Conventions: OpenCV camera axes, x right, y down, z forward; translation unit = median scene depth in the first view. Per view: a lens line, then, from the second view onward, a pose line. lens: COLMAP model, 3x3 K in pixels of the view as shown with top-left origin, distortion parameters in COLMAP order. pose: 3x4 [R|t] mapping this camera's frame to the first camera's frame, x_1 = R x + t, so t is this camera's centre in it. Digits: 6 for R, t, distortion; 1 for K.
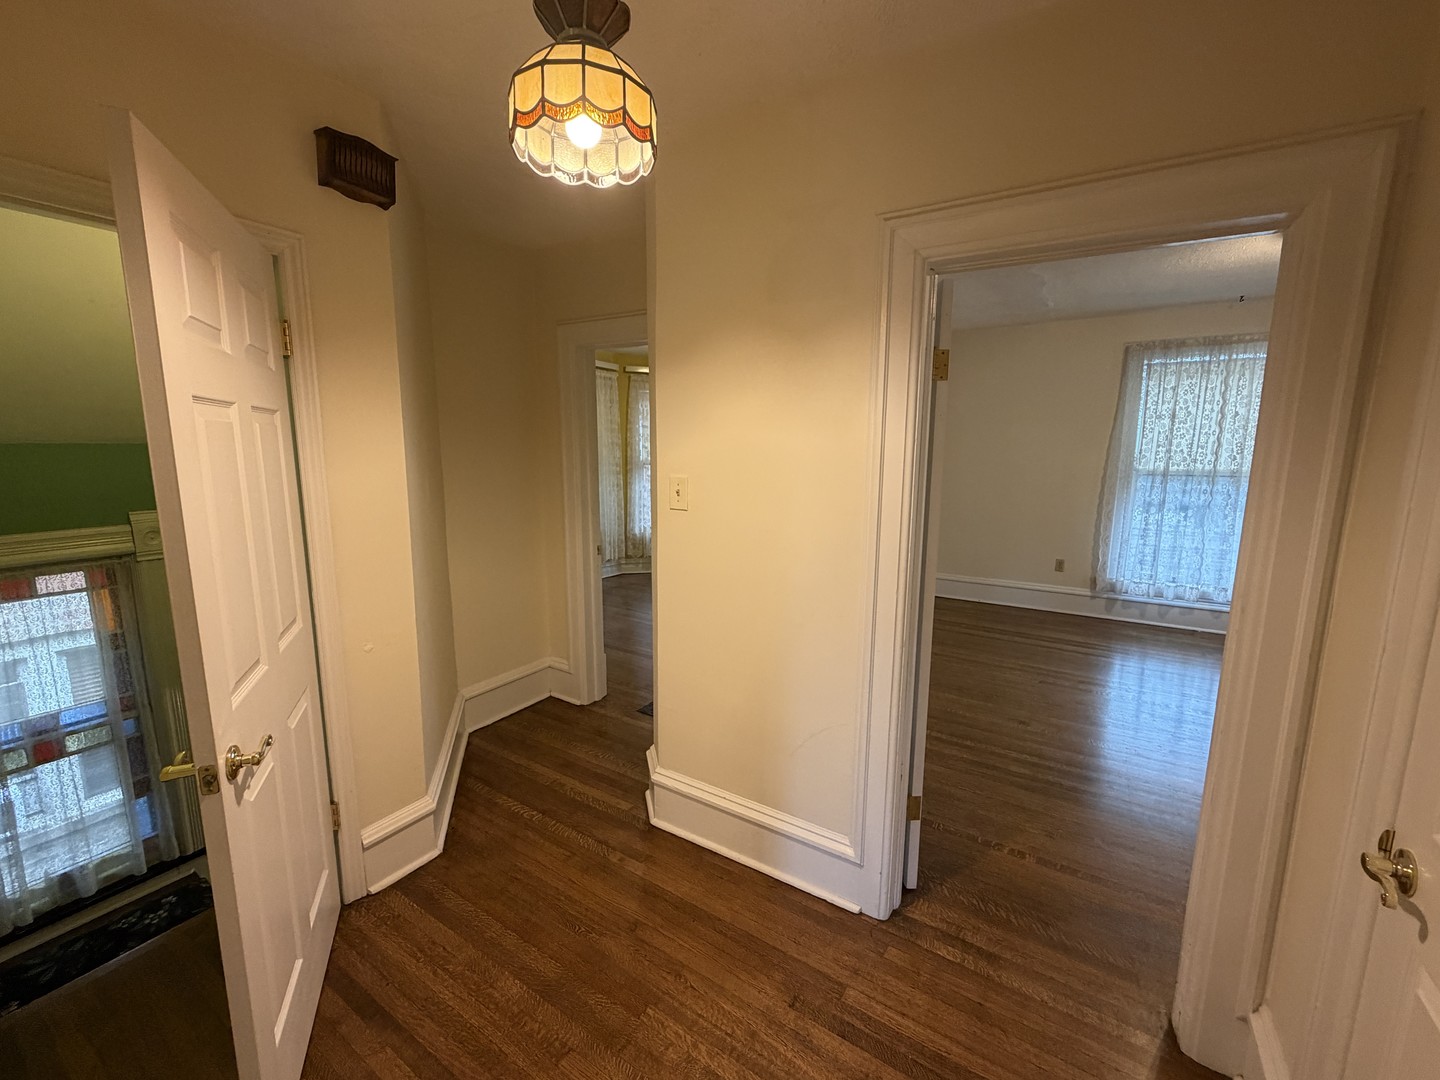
lens RADIAL K [[581.5, 0, 716.6], [0, 581.5, 542.0], [0, 0, 1]] dist [0.000956, 0.000156]
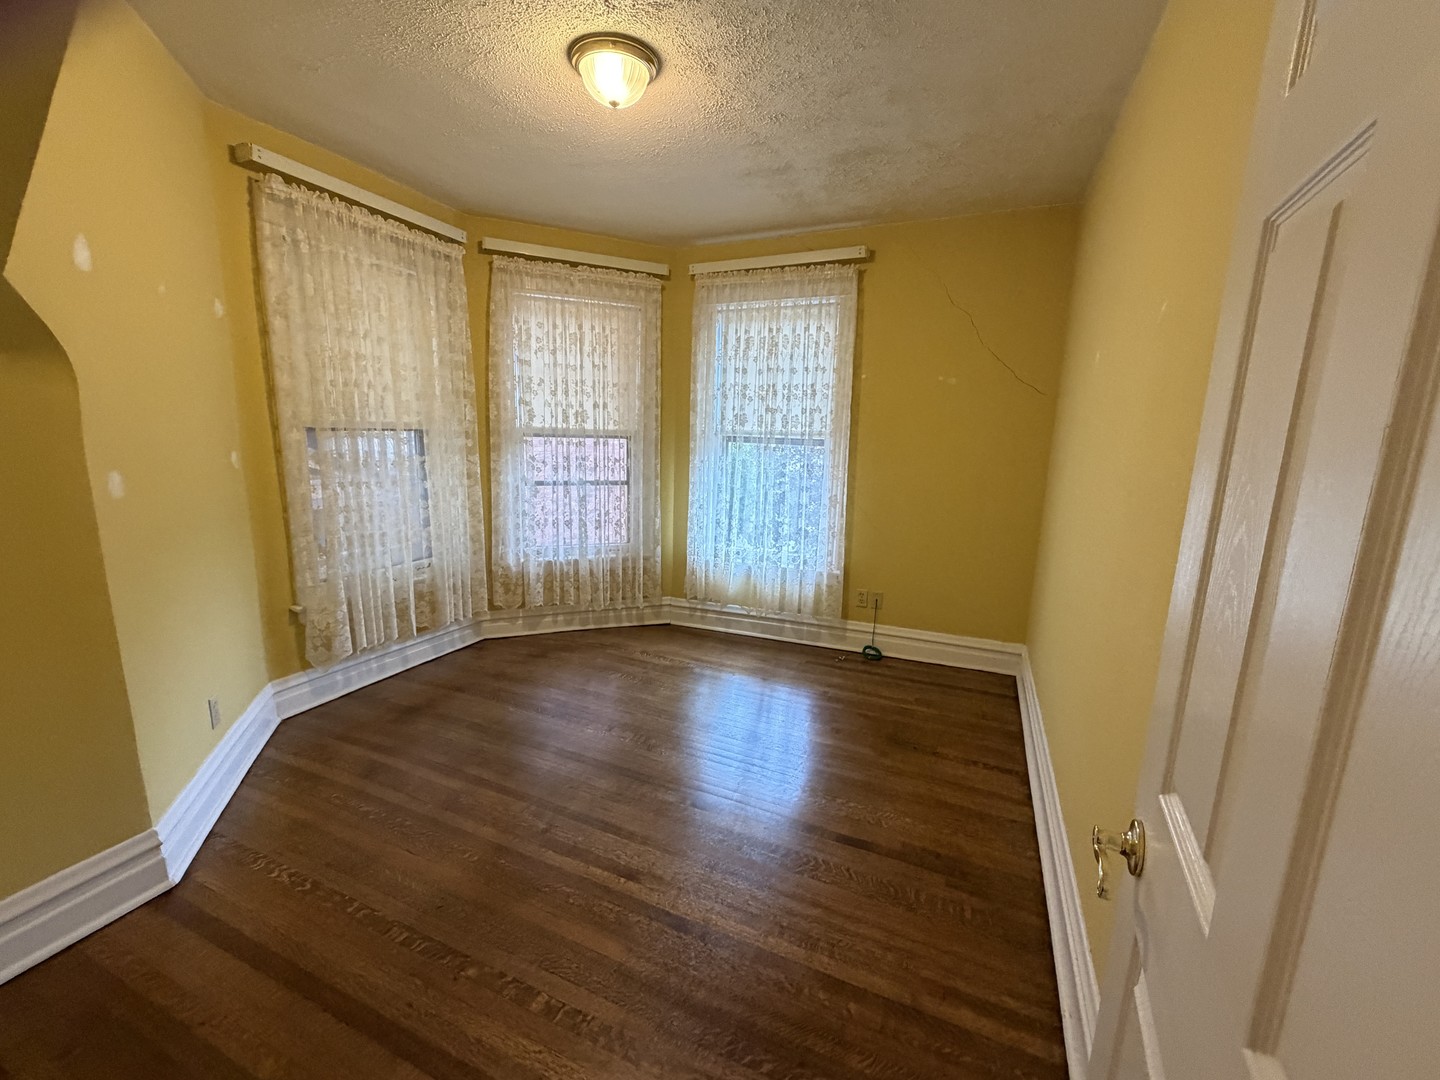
lens RADIAL K [[581.5, 0, 723.1], [0, 581.5, 533.3], [0, 0, 1]] dist [0.000956, 0.000156]
pose [[0.983266, -0.006599, 0.182058, -0.043906], [0.000963, 0.999518, 0.031026, -0.061727], [-0.182175, -0.030331, 0.982798, 0.451407]]
